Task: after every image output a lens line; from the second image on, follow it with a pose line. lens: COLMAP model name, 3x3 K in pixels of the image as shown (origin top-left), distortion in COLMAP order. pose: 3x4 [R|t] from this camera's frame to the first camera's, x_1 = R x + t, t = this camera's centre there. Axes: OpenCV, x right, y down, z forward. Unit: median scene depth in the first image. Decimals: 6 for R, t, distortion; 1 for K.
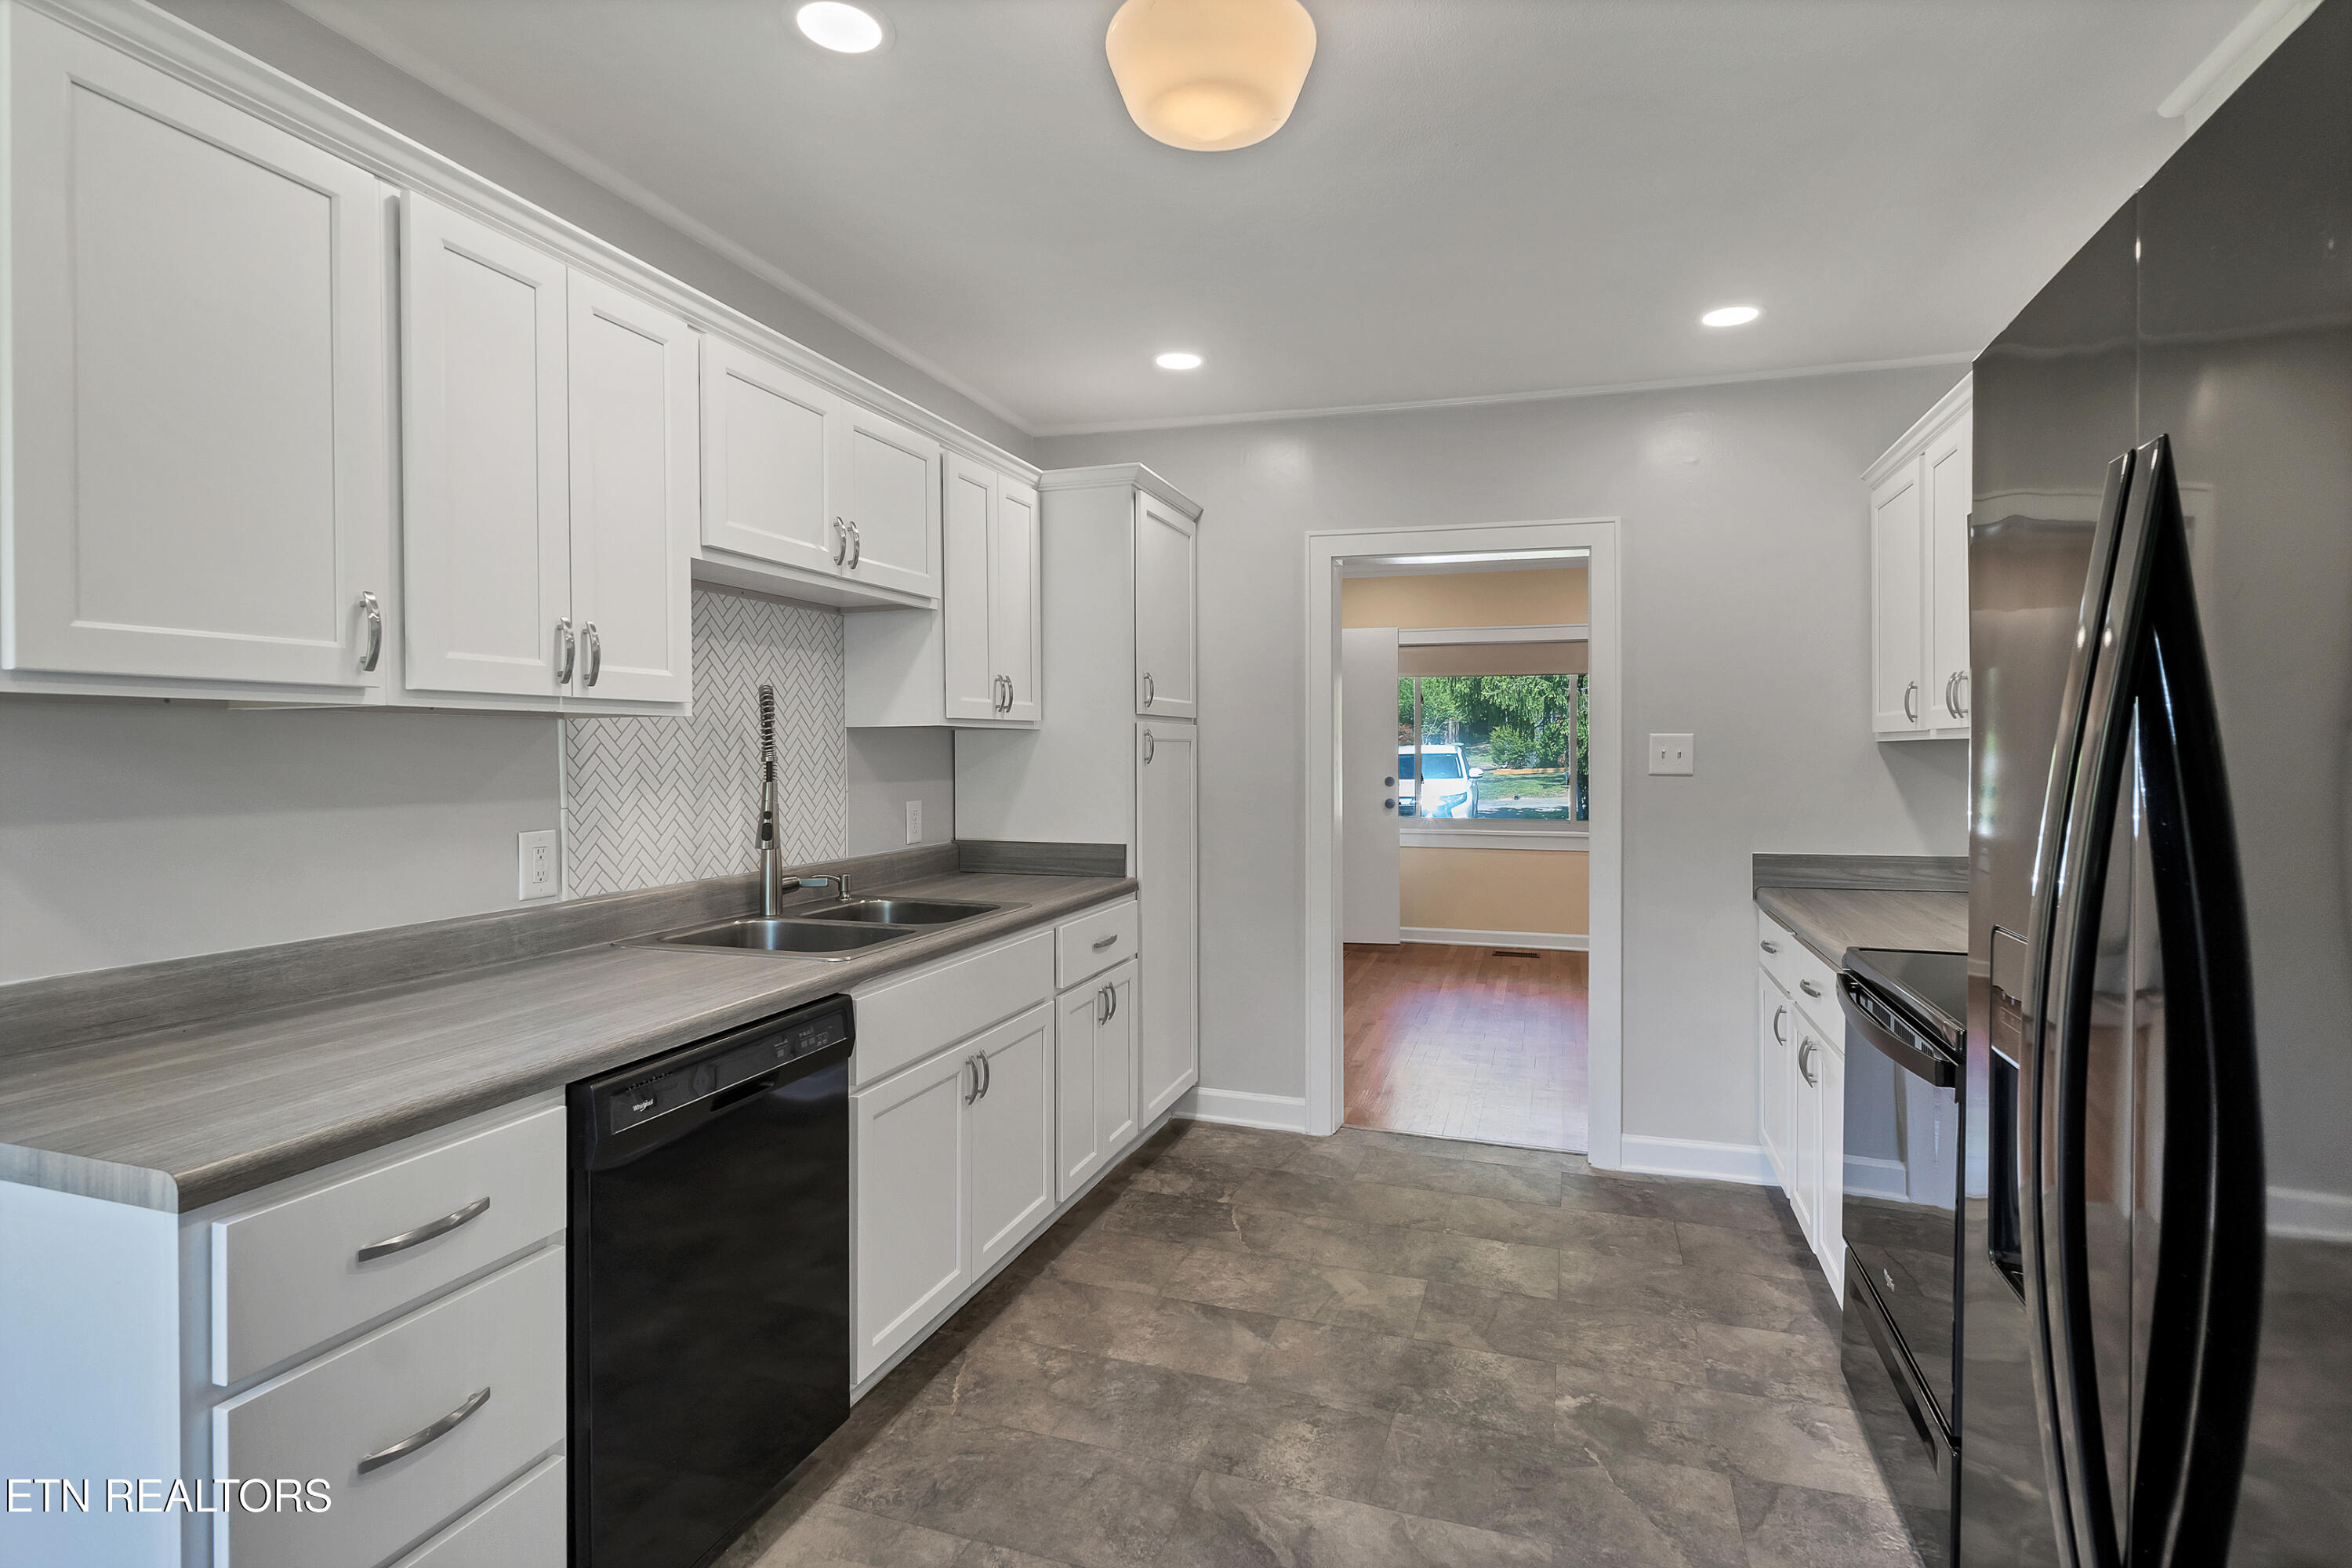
lens RADIAL K [[1193.5, 0, 1176.8], [0, 1193.5, 757.5], [0, 0, 1]] dist [-0.005118, -0.001496]
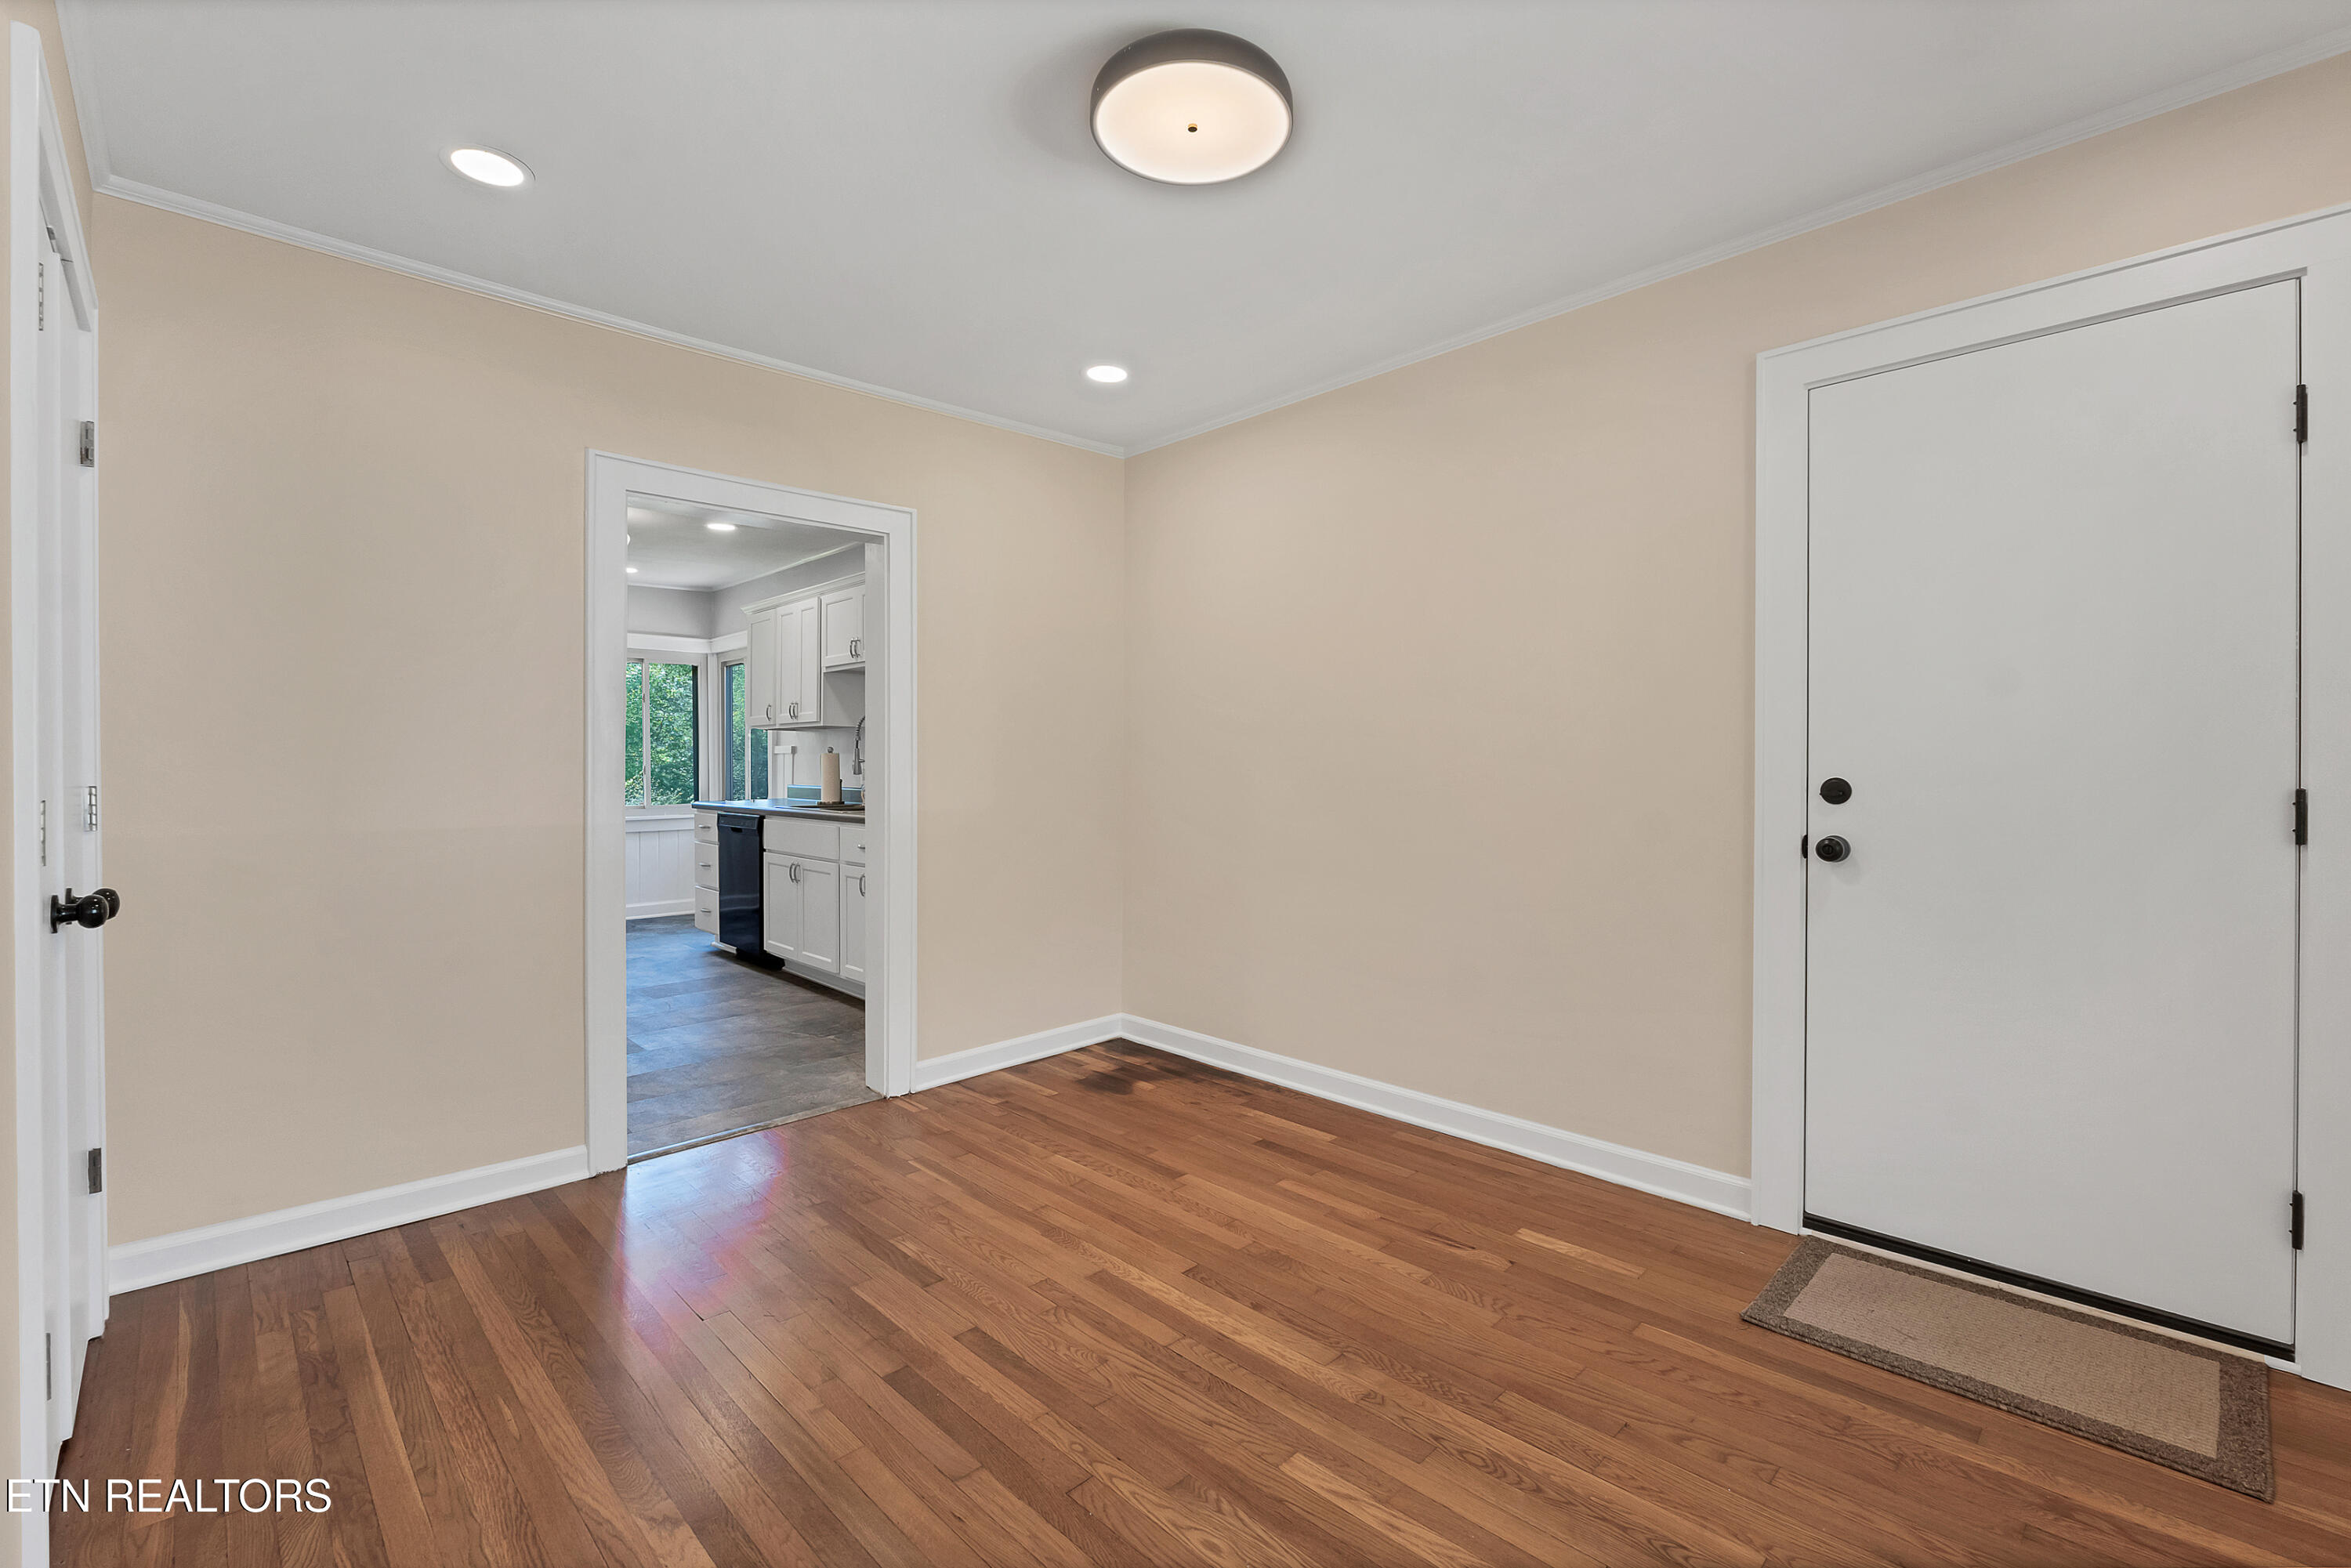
lens RADIAL K [[1022.3, 0, 1170.9], [0, 1022.3, 767.7], [0, 0, 1]] dist [-0.006529, -0.000218]
pose [[-0.476226, 0.002369, -0.879320, 1.144965], [-0.007508, 0.999949, 0.006760, 0.038638], [0.879291, 0.009821, -0.476184, 2.393789]]
